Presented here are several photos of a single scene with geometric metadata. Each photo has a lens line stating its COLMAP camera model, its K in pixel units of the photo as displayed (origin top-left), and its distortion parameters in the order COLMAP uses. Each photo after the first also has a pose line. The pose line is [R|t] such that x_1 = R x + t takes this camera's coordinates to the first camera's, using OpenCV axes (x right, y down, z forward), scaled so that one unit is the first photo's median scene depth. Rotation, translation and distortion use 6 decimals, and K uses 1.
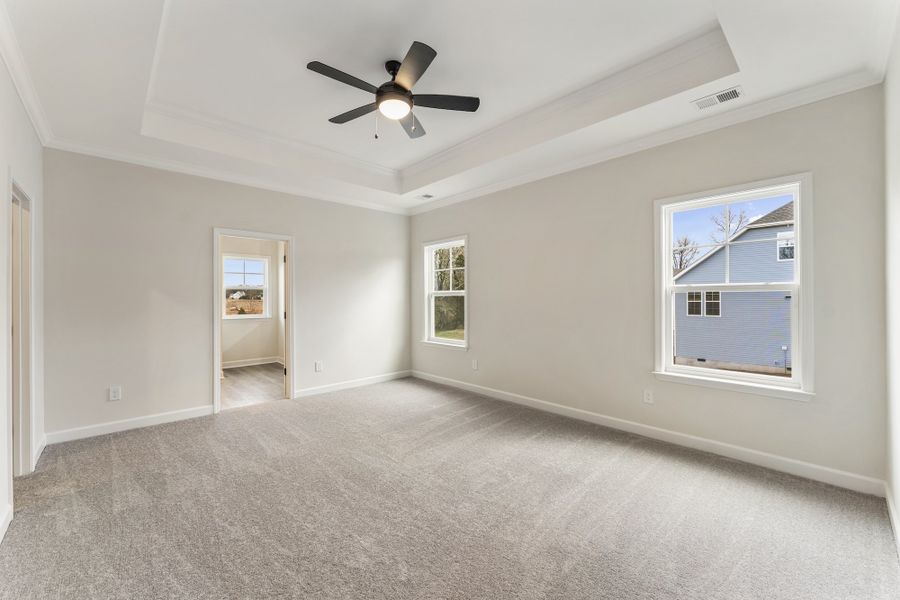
lens RADIAL K [[360.3, 0, 450.1], [0, 360.3, 301.4], [0, 0, 1]] dist [0.000577, 0.000213]
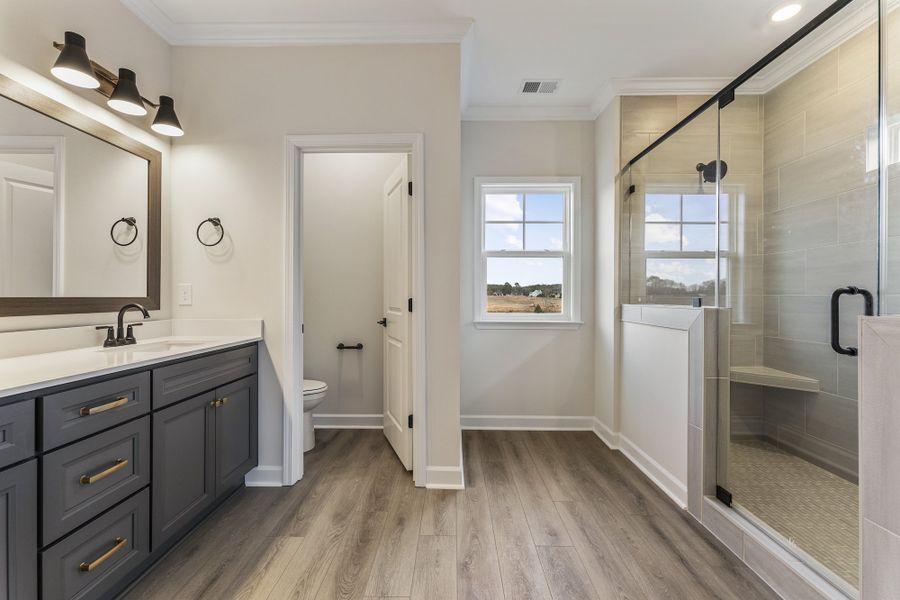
lens RADIAL K [[362.3, 0, 452.2], [0, 362.3, 294.1], [0, 0, 1]] dist [0.000282, -0.000007]
pose [[0.723016, -0.000868, -0.690831, -0.296840], [-0.011604, 0.999843, -0.013401, 0.017387], [0.690734, 0.017706, 0.722892, 0.562755]]
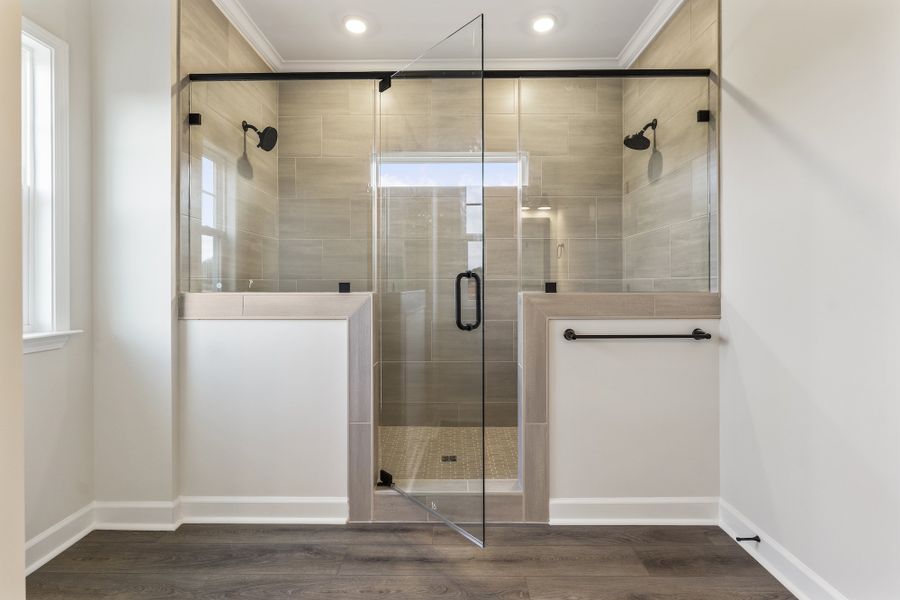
lens RADIAL K [[396.1, 0, 445.3], [0, 396.1, 281.9], [0, 0, 1]] dist [-0.001964, -0.000168]
pose [[0.699215, -0.001816, 0.714909, -0.500745], [0.012401, 0.999877, -0.009590, 0.018205], [-0.714804, 0.015571, 0.699151, 0.652849]]
